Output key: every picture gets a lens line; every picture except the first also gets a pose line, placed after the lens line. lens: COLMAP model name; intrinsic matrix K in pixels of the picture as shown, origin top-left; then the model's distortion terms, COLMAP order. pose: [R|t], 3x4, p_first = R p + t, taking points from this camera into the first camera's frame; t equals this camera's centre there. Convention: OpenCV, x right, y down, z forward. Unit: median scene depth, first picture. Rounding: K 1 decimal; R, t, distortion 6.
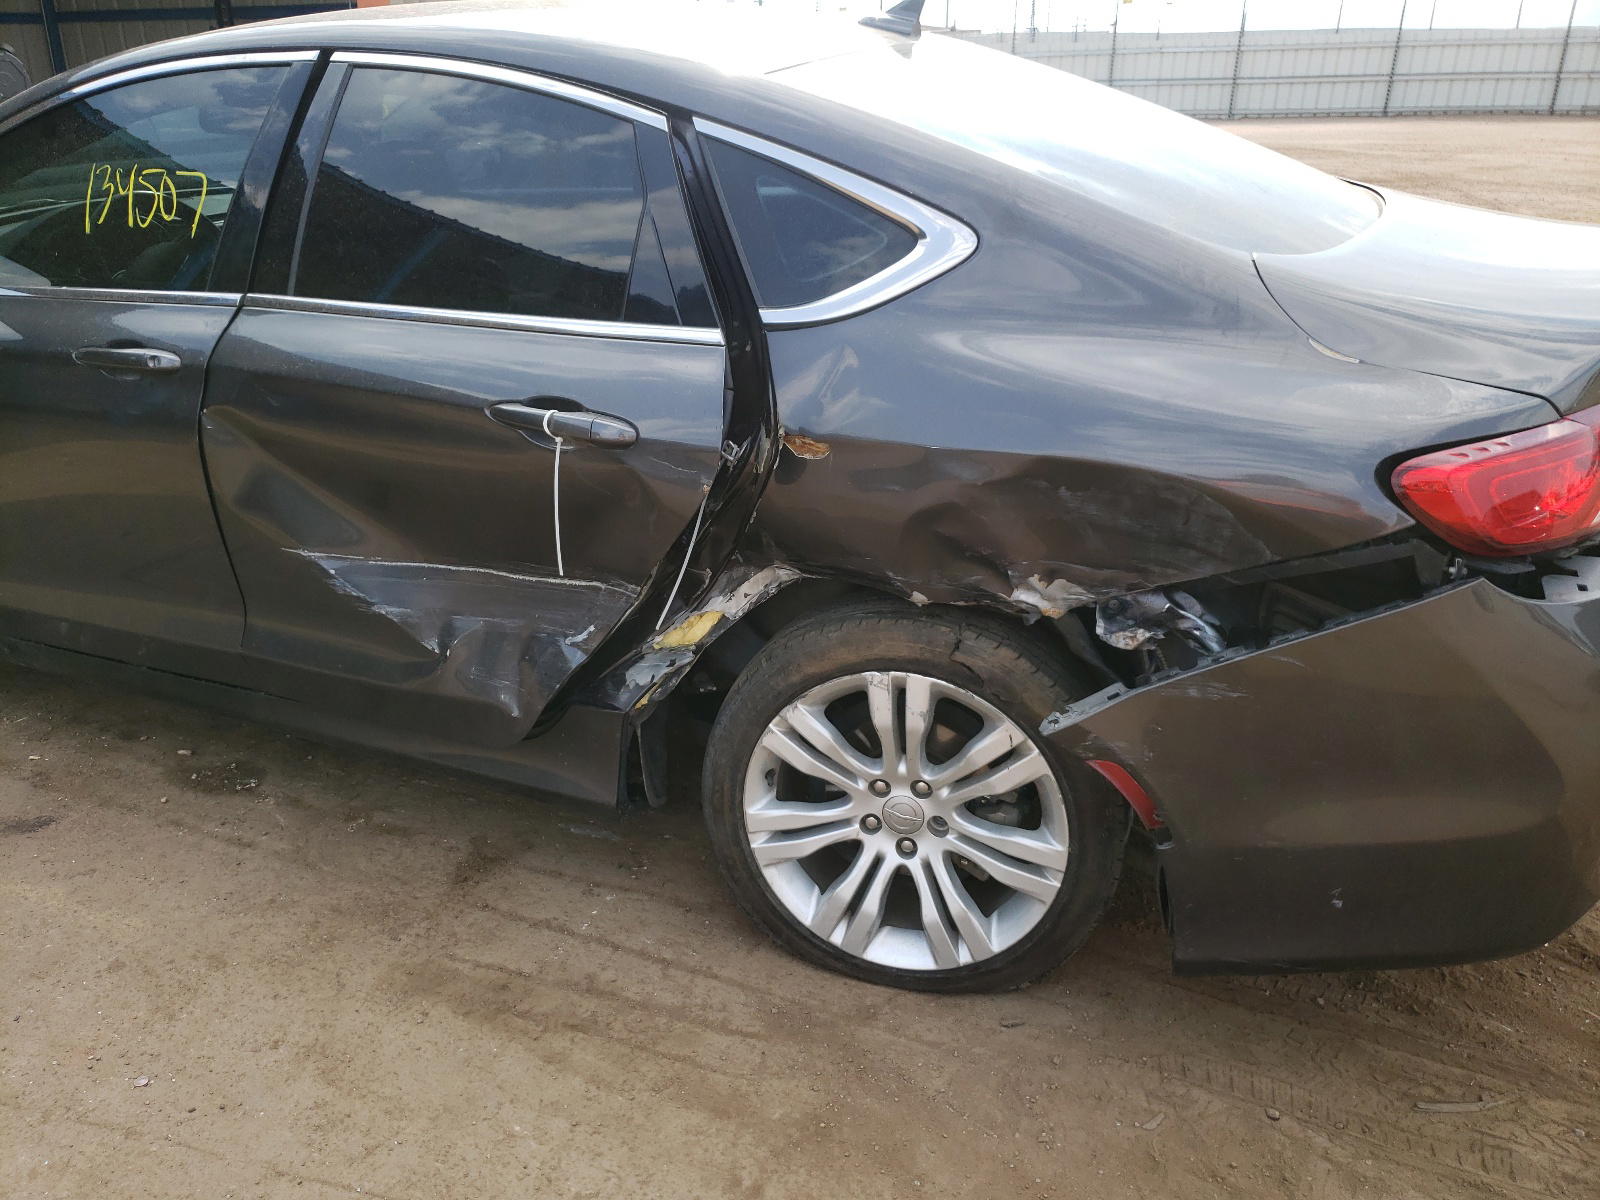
lens RADIAL K [[1180.7, 0, 788.6], [0, 1180.7, 601.5], [0, 0, 1]] dist [0.053764, -0.044038]
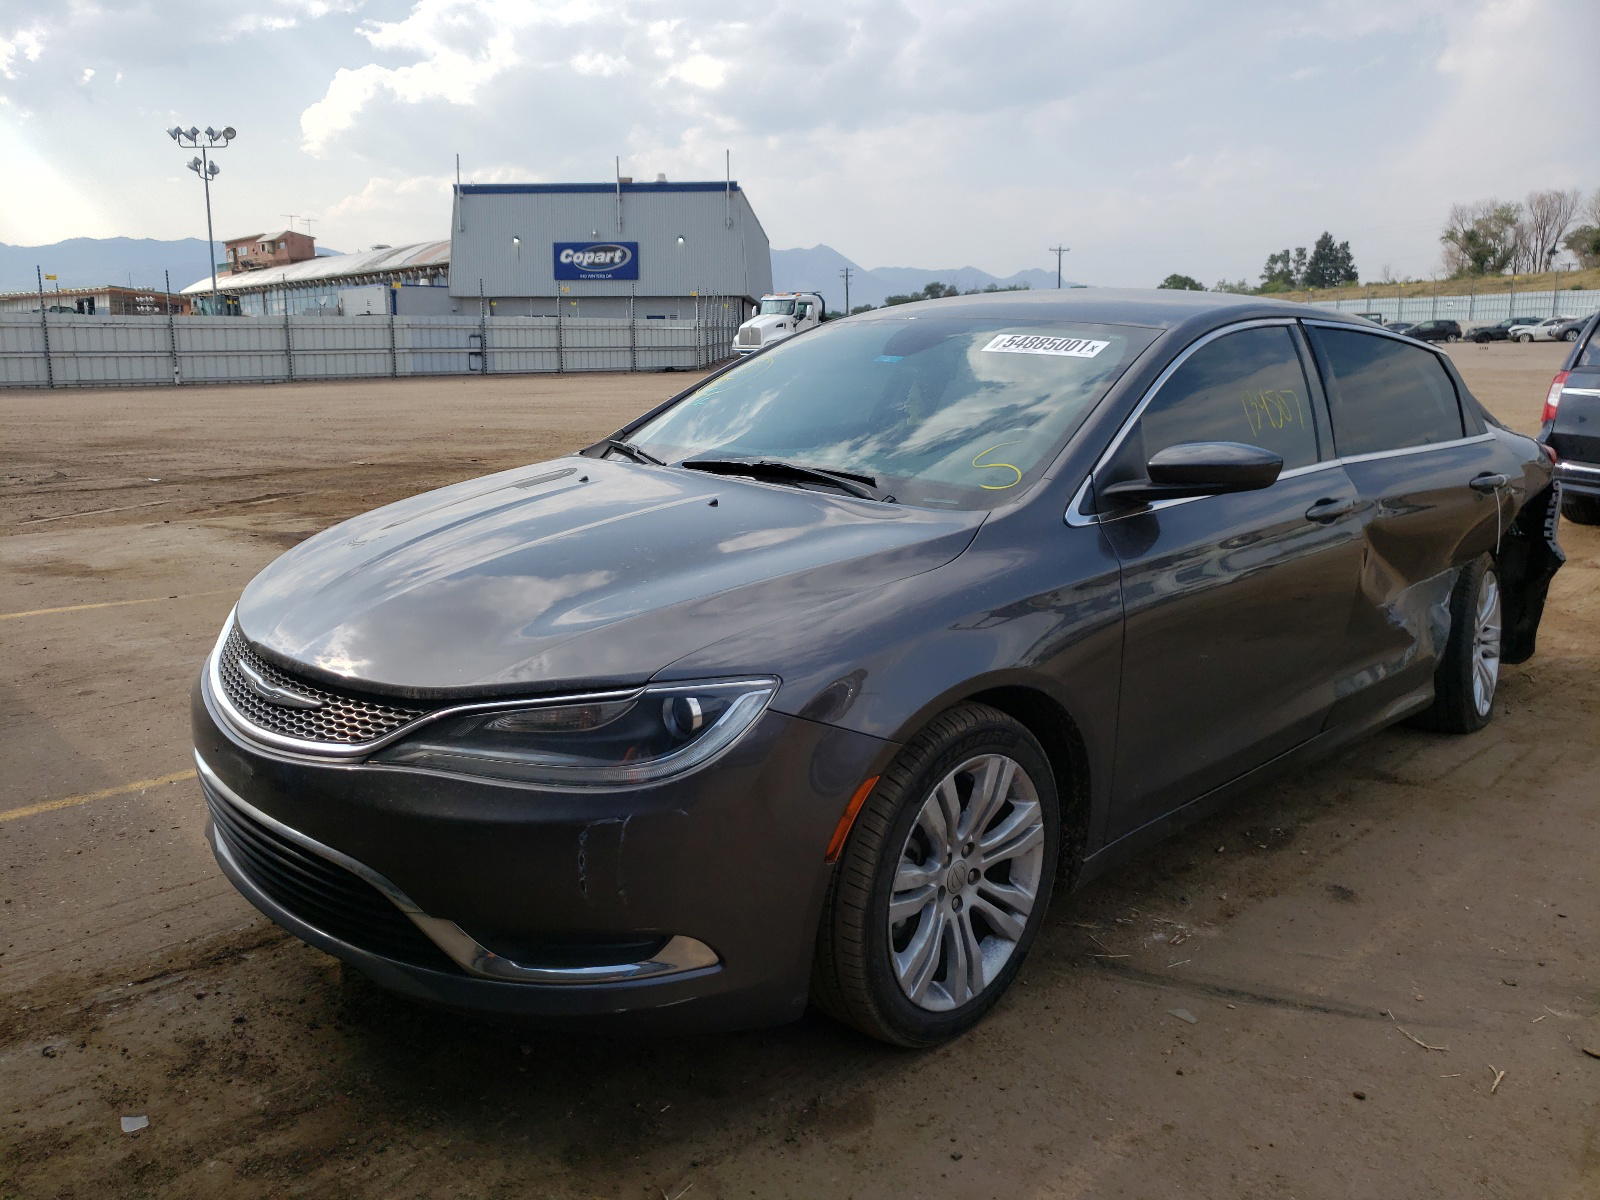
lens RADIAL K [[1180.7, 0, 788.6], [0, 1180.7, 601.5], [0, 0, 1]] dist [0.053764, -0.044038]
pose [[0.405183, -0.189352, 0.894412, -0.713137], [0.371944, 0.927835, 0.027931, -0.137658], [-0.835155, 0.321354, 0.446371, 0.335052]]
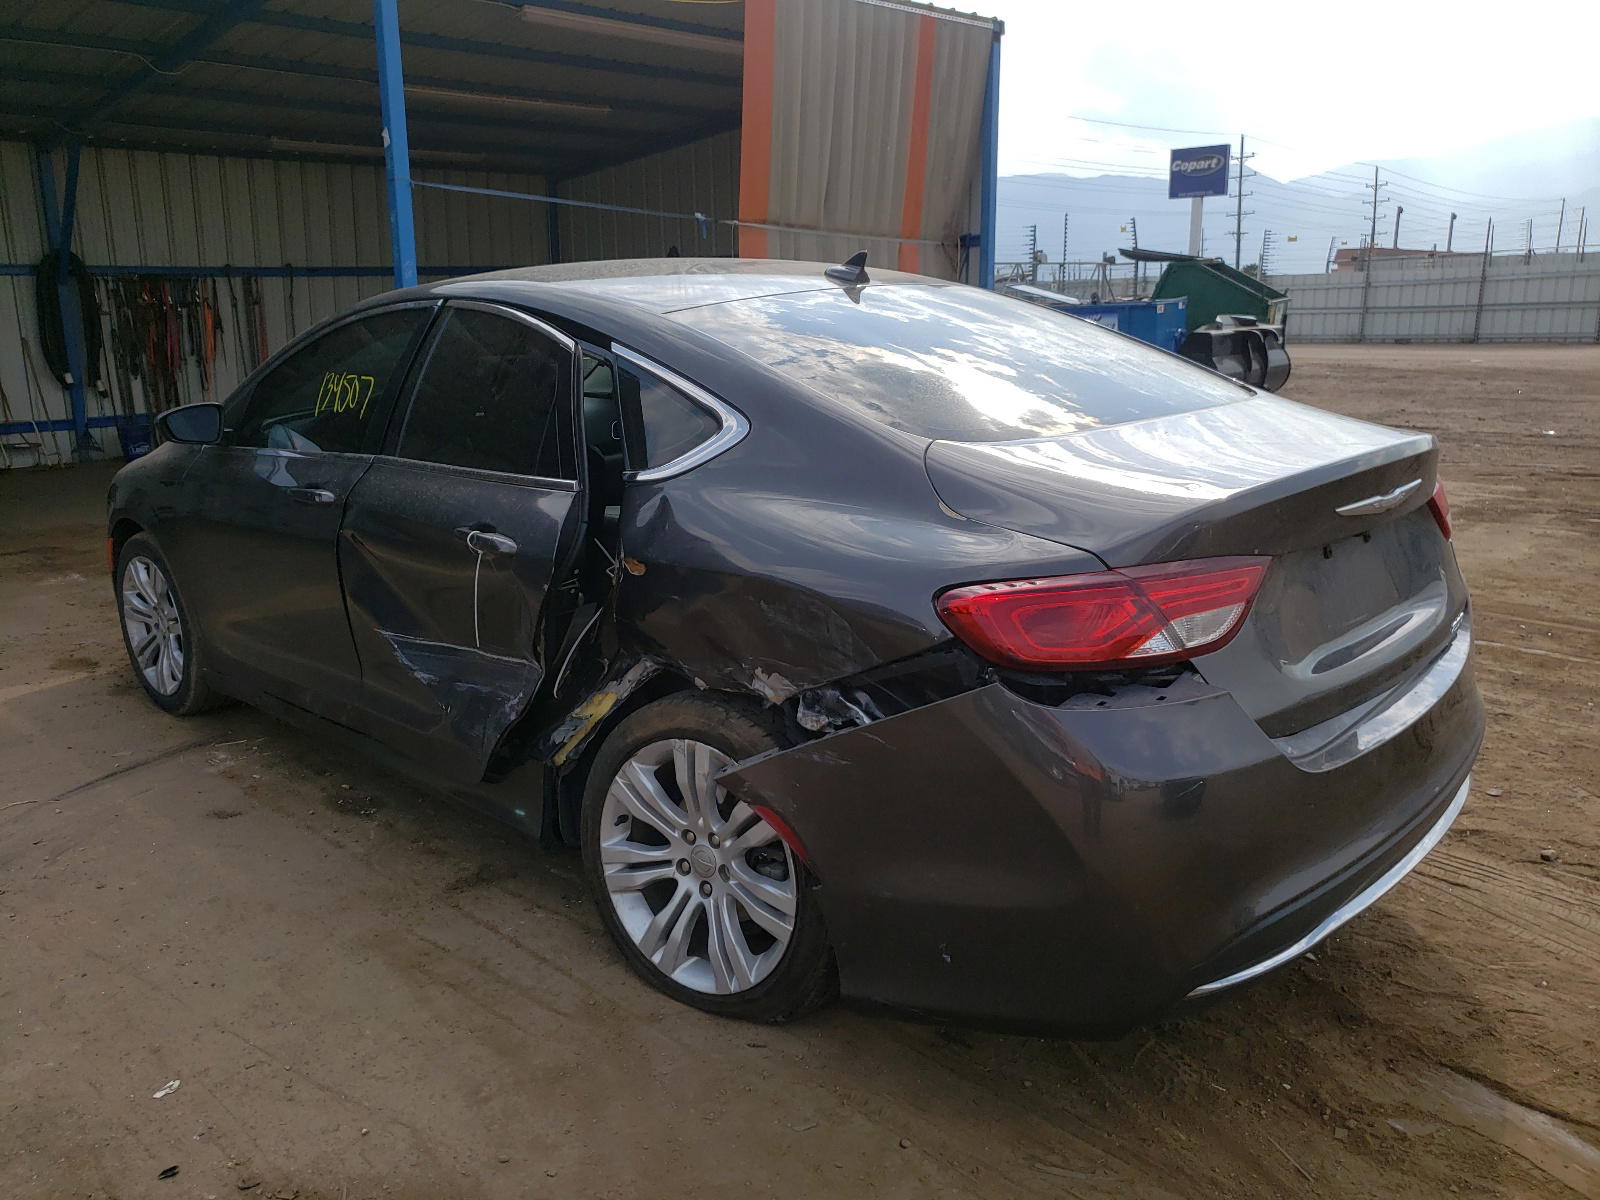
lens RADIAL K [[1180.7, 0, 788.6], [0, 1180.7, 601.5], [0, 0, 1]] dist [0.053764, -0.044038]
pose [[0.942390, 0.072499, -0.326565, 0.577083], [-0.126751, 0.980828, -0.148024, 0.083060], [0.309573, 0.180889, 0.933512, -0.209458]]
